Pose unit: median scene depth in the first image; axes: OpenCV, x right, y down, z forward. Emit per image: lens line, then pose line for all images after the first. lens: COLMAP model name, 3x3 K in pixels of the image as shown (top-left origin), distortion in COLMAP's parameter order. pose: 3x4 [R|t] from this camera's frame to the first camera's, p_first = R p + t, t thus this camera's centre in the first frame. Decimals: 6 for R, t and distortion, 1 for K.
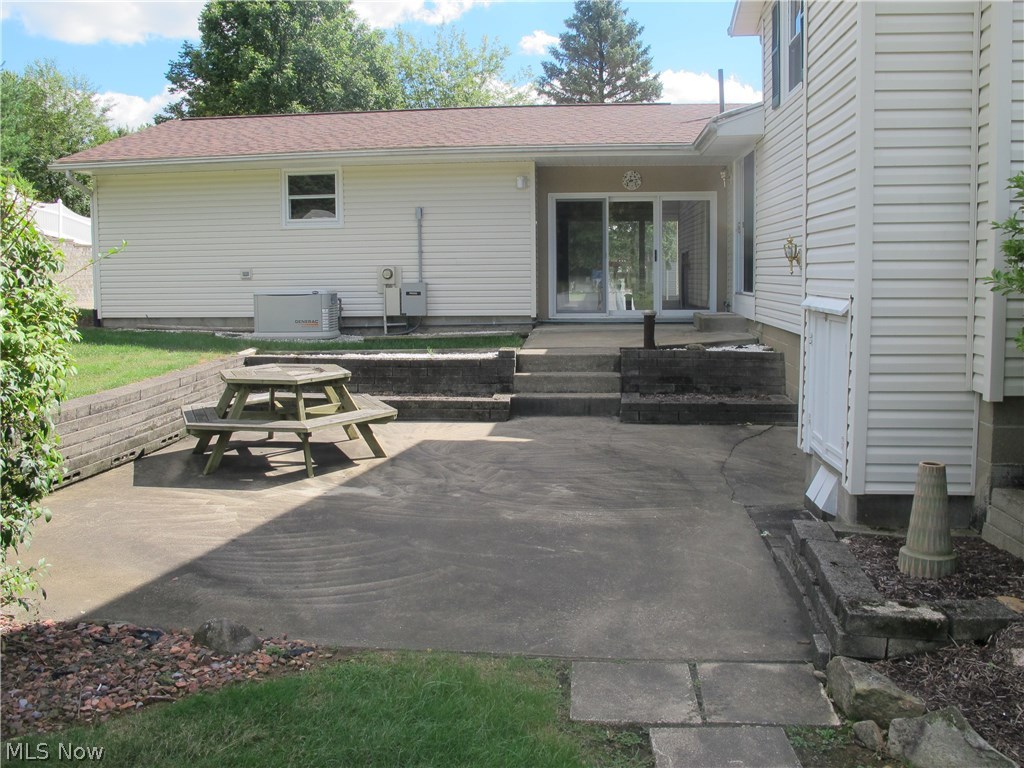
lens RADIAL K [[861.5, 0, 513.6], [0, 861.5, 347.6], [0, 0, 1]] dist [-0.144698, 0.107650]
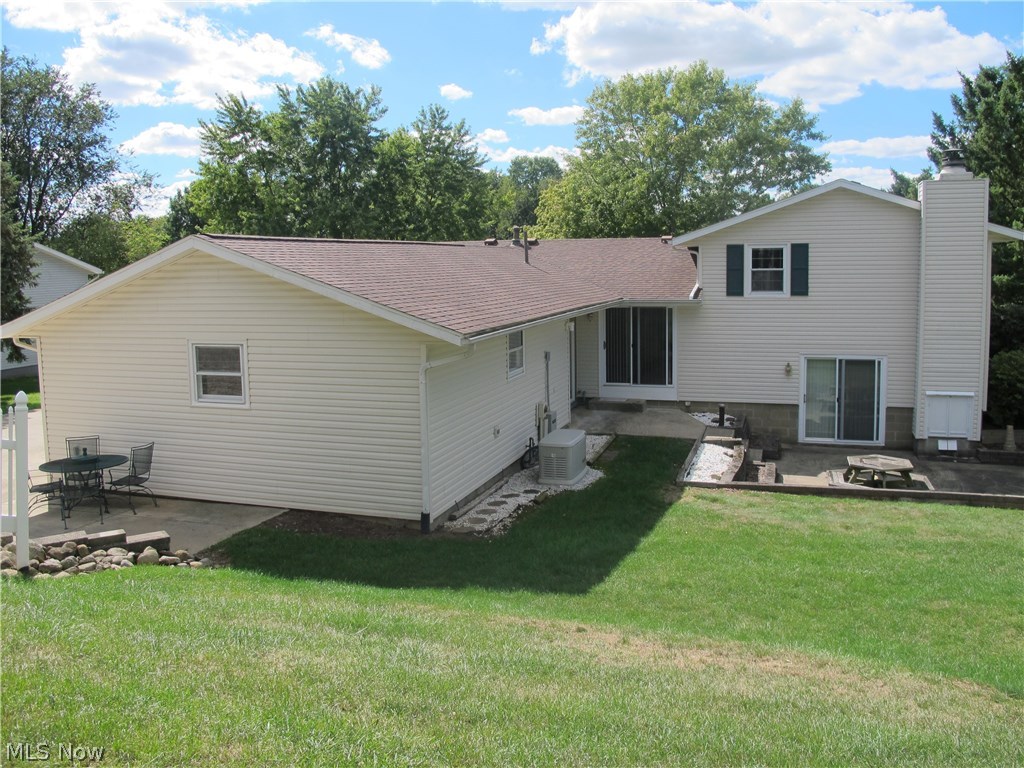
lens RADIAL K [[861.5, 0, 513.6], [0, 861.5, 347.6], [0, 0, 1]] dist [-0.144698, 0.107650]
pose [[0.211895, -0.093604, 0.972800, -1.305402], [0.099773, 0.992274, 0.073745, -0.261627], [-0.972186, 0.081432, 0.219597, 0.766599]]
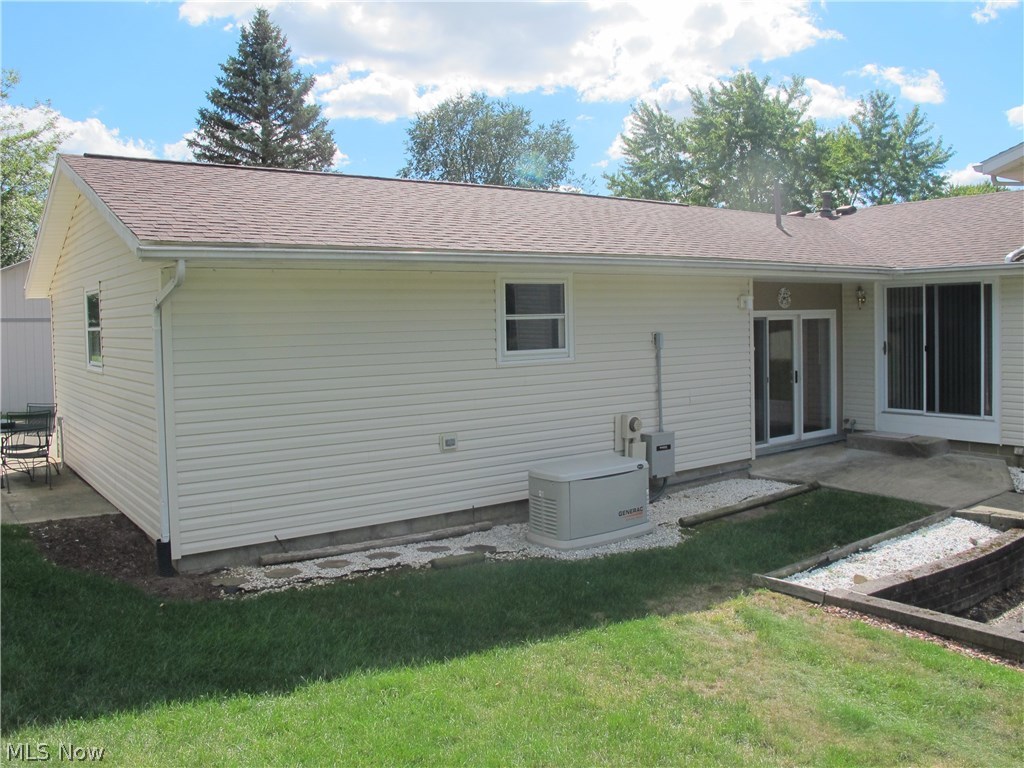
lens RADIAL K [[861.5, 0, 513.6], [0, 861.5, 347.6], [0, 0, 1]] dist [-0.144698, 0.107650]
pose [[0.744350, -0.031369, 0.667052, -0.702511], [0.073680, 0.996655, -0.035349, -0.131678], [-0.663712, 0.075461, 0.744172, 0.516755]]
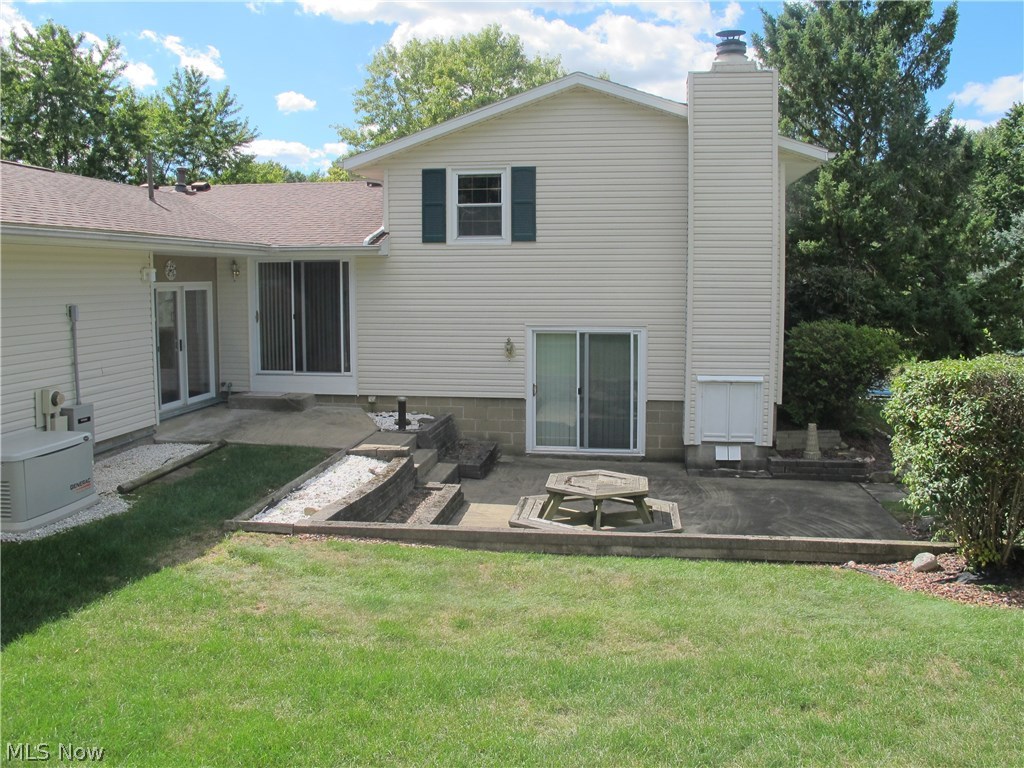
lens RADIAL K [[861.5, 0, 513.6], [0, 861.5, 347.6], [0, 0, 1]] dist [-0.144698, 0.107650]
pose [[0.036082, -0.074289, 0.996584, -0.815297], [0.087502, 0.993638, 0.070902, -0.142940], [-0.995511, 0.084645, 0.042353, 0.582772]]
